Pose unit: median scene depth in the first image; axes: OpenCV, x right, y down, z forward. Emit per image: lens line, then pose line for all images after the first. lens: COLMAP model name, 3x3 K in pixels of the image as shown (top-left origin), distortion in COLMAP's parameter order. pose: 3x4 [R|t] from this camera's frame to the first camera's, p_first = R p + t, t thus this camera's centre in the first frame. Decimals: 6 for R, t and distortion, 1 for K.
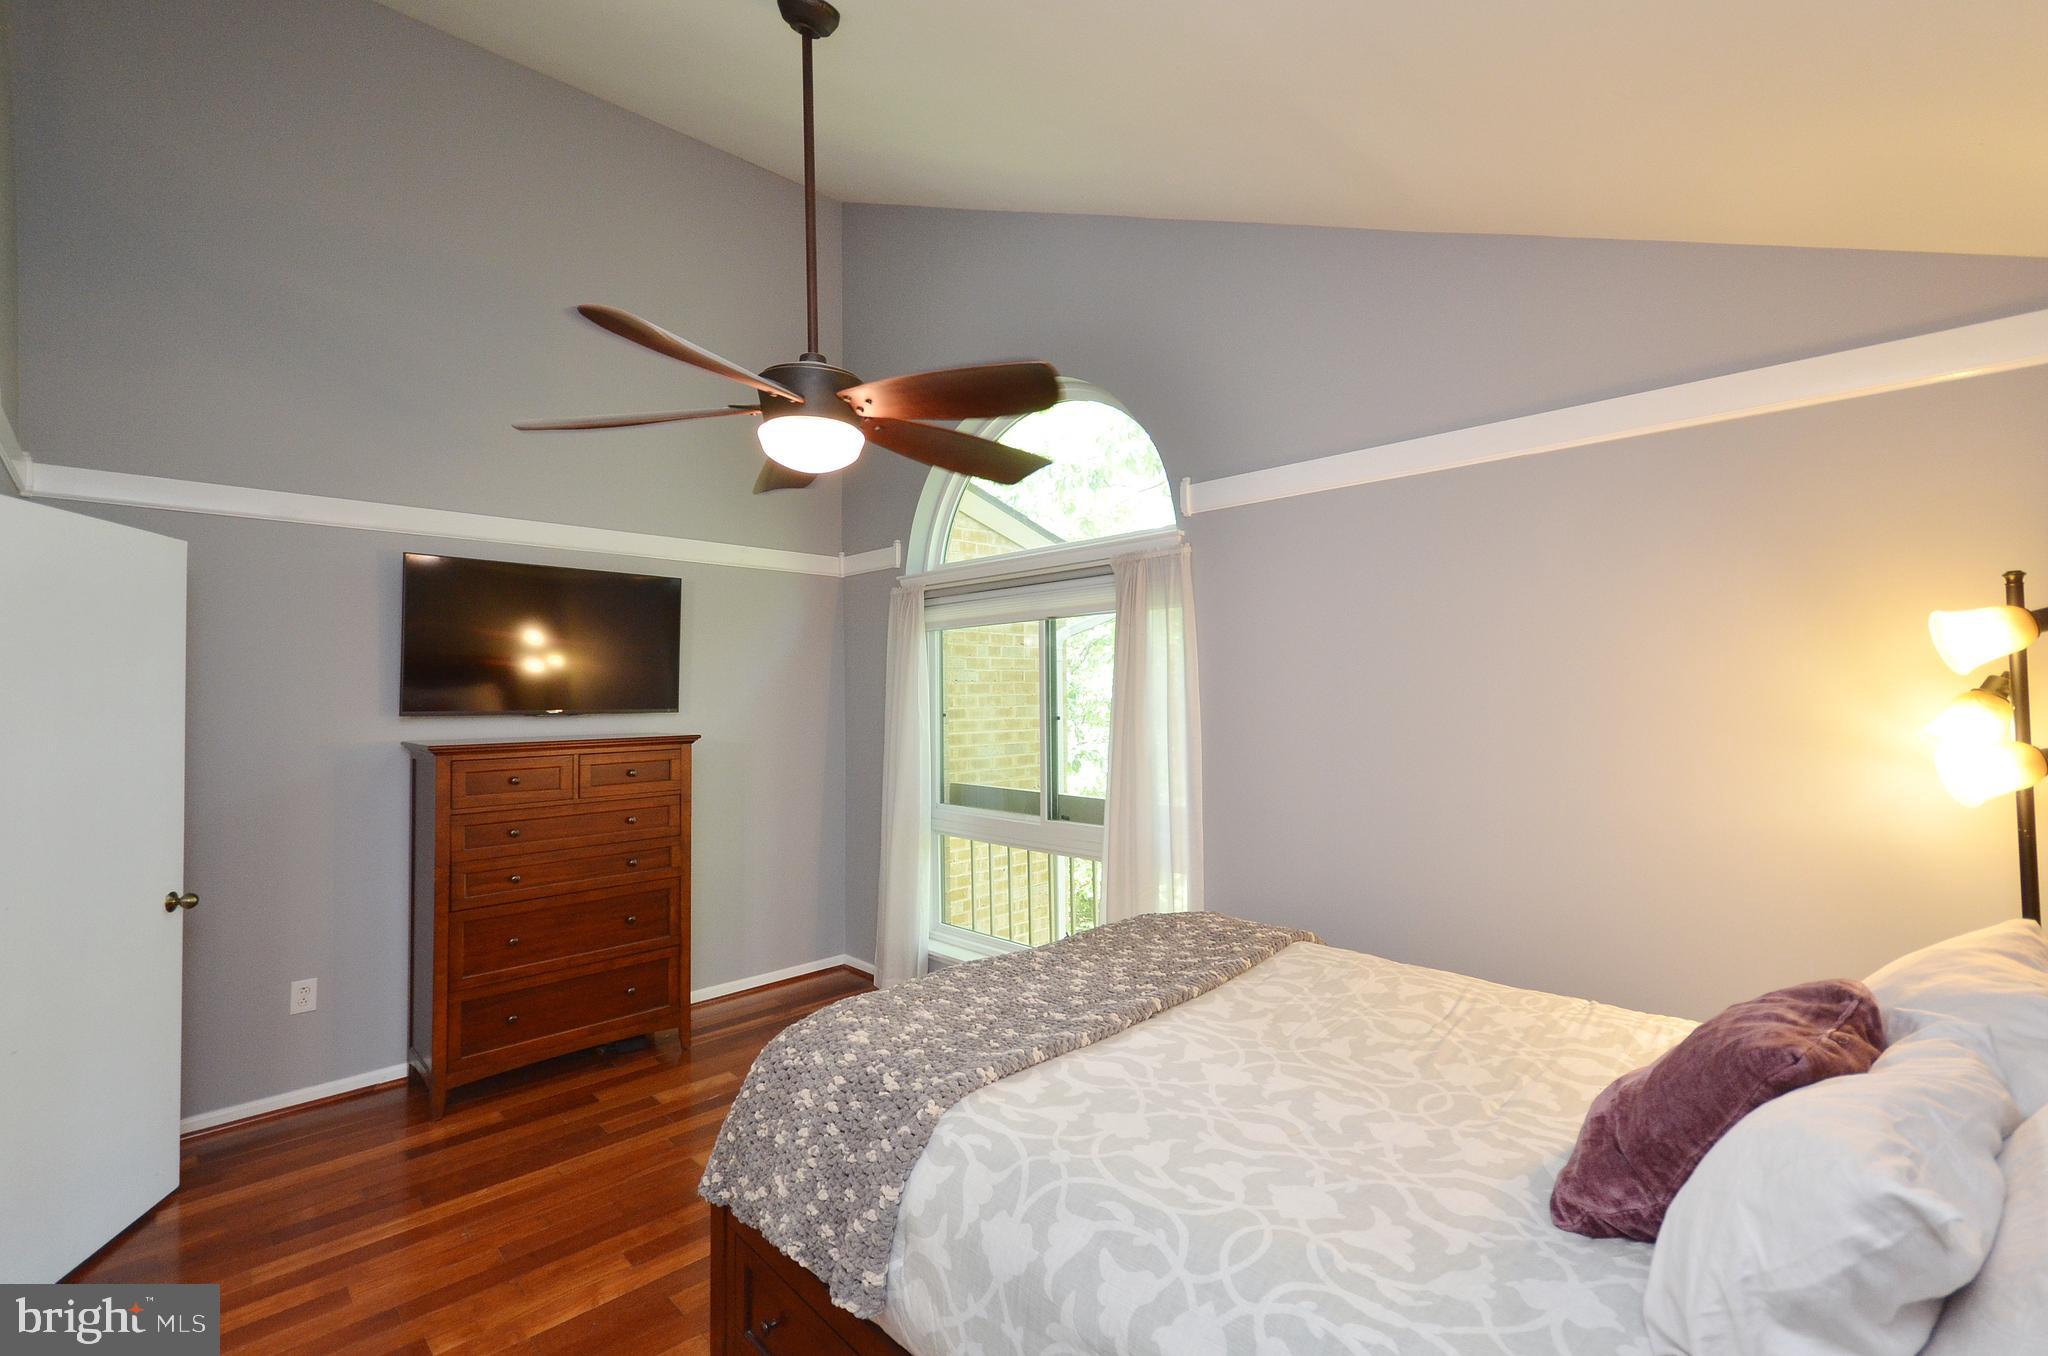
lens RADIAL K [[897.4, 0, 1032.3], [0, 897.4, 643.9], [0, 0, 1]] dist [-0.003808, 0.000249]
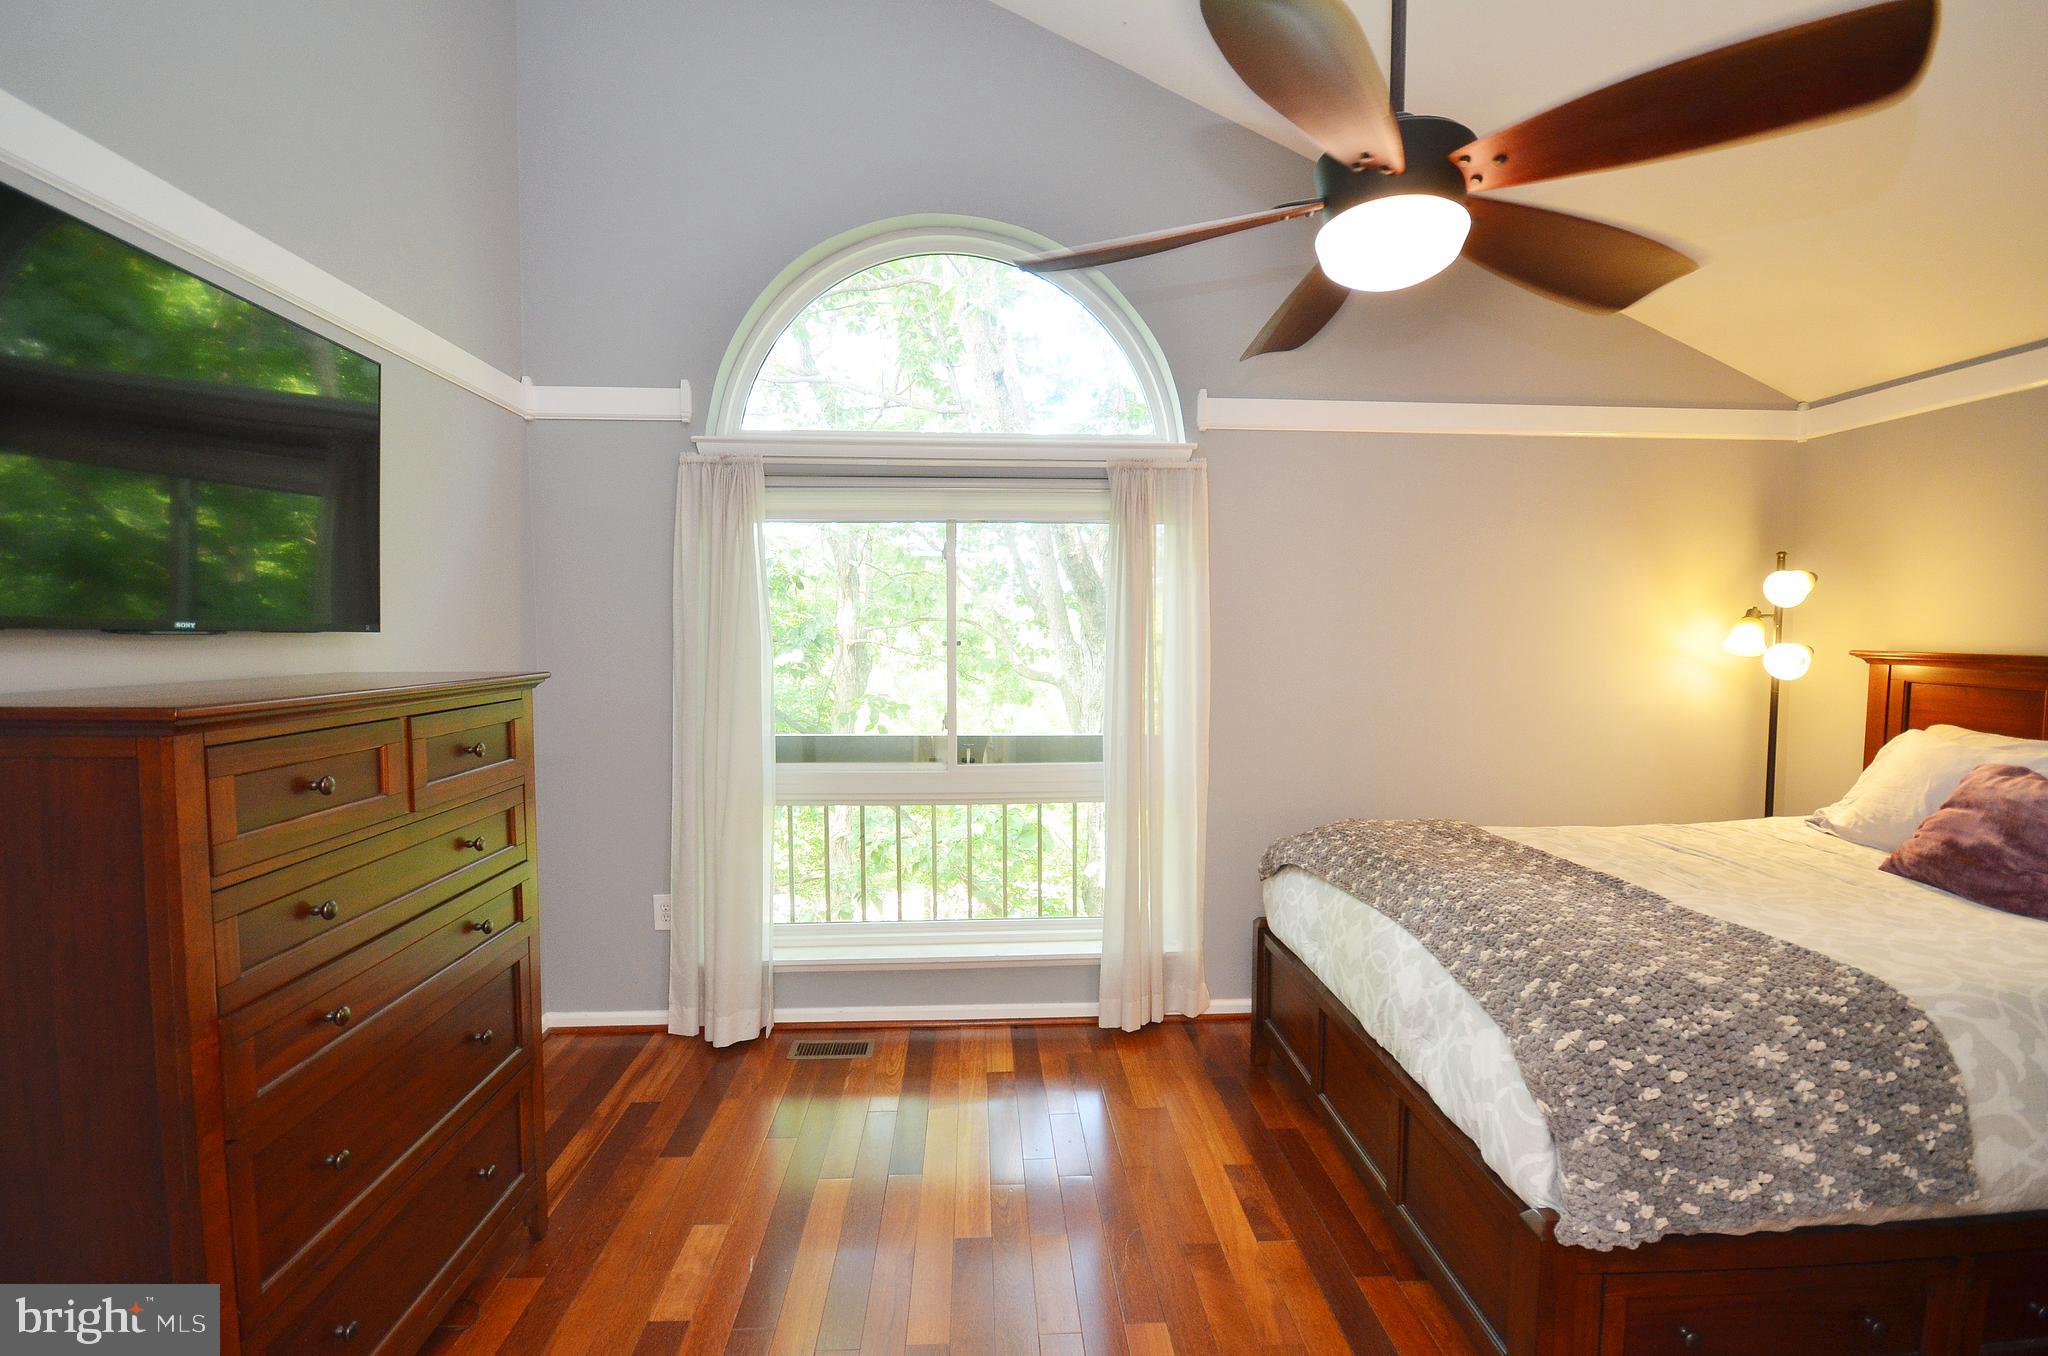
lens RADIAL K [[882.7, 0, 1041.3], [0, 882.7, 676.6], [0, 0, 1]] dist [0.014587, -0.015447]
pose [[0.653117, -0.024815, 0.756850, -0.627658], [-0.049384, 0.995940, 0.075269, 0.053781], [-0.755645, -0.086536, 0.649240, 0.470681]]
